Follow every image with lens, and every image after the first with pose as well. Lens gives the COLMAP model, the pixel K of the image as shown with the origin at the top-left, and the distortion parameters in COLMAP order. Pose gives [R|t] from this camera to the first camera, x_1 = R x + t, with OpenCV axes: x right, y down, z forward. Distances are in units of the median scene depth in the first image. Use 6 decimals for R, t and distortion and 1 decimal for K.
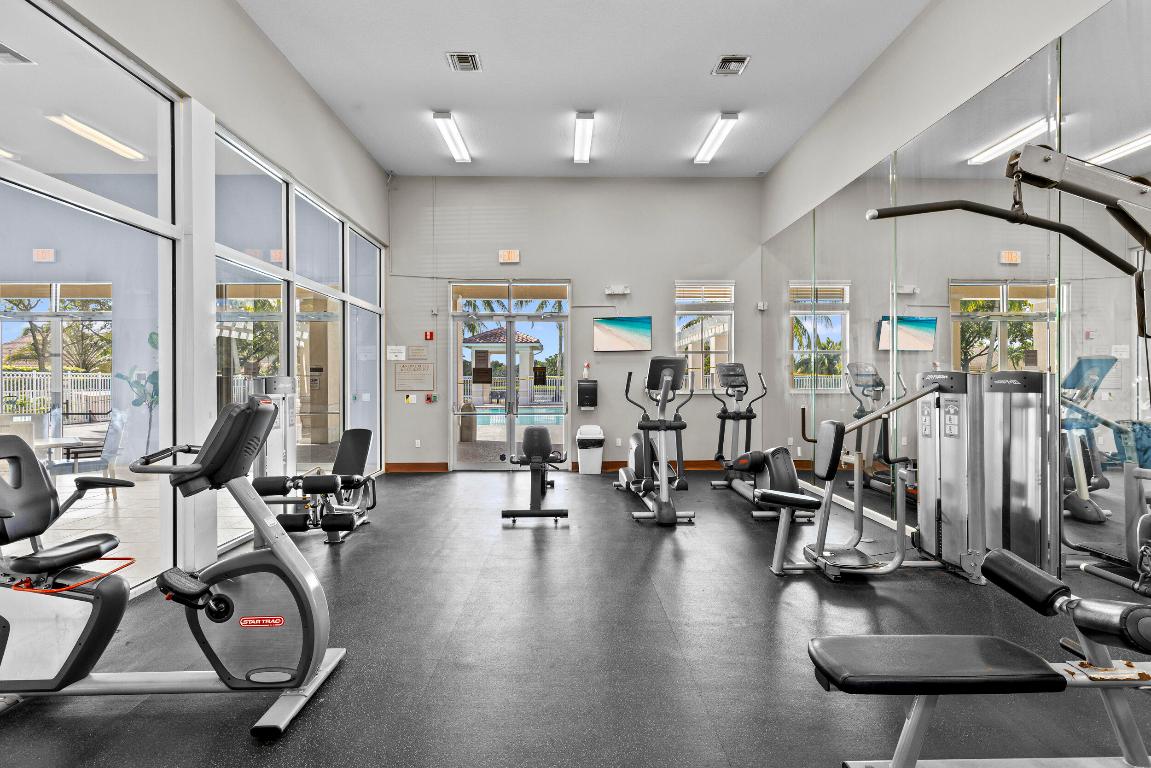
lens RADIAL K [[528.5, 0, 577.8], [0, 528.5, 381.1], [0, 0, 1]] dist [-0.021959, -0.001726]
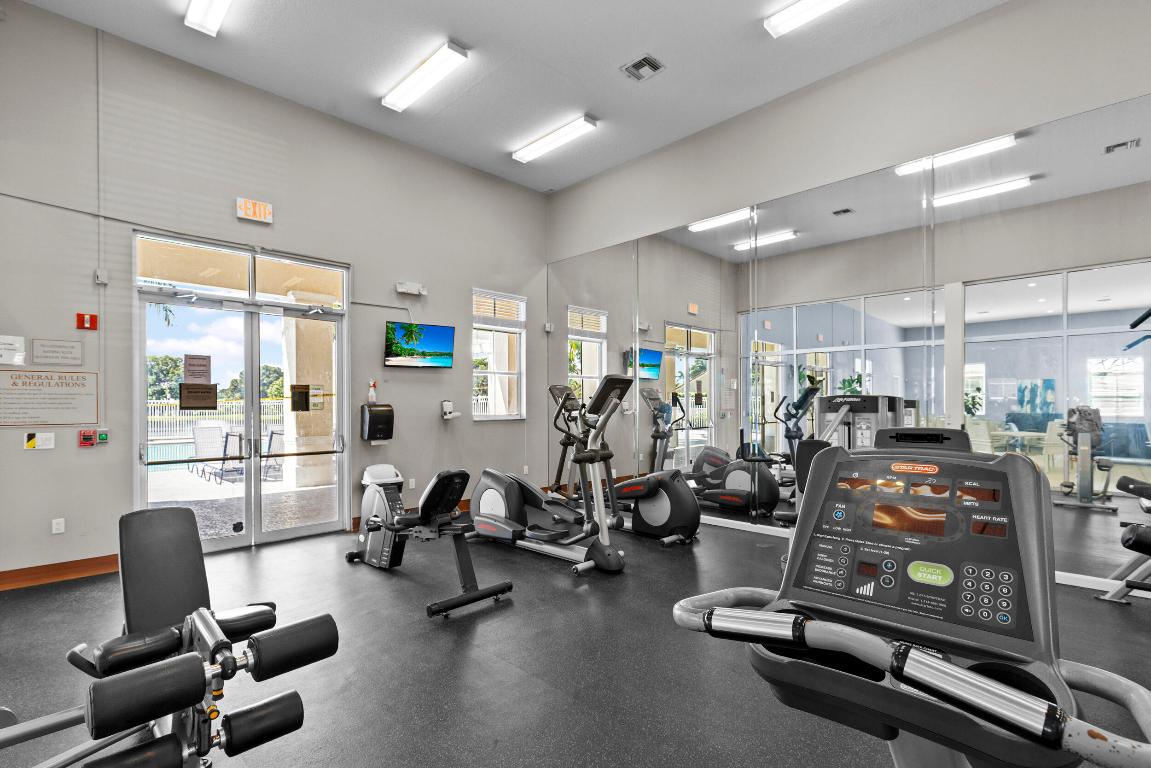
lens RADIAL K [[528.5, 0, 573.3], [0, 528.5, 406.8], [0, 0, 1]] dist [-0.021959, -0.001726]
pose [[0.709999, -0.003953, 0.704191, -0.308392], [0.003981, 0.999991, 0.001600, 0.002003], [-0.704191, 0.001667, 0.710008, 0.281327]]
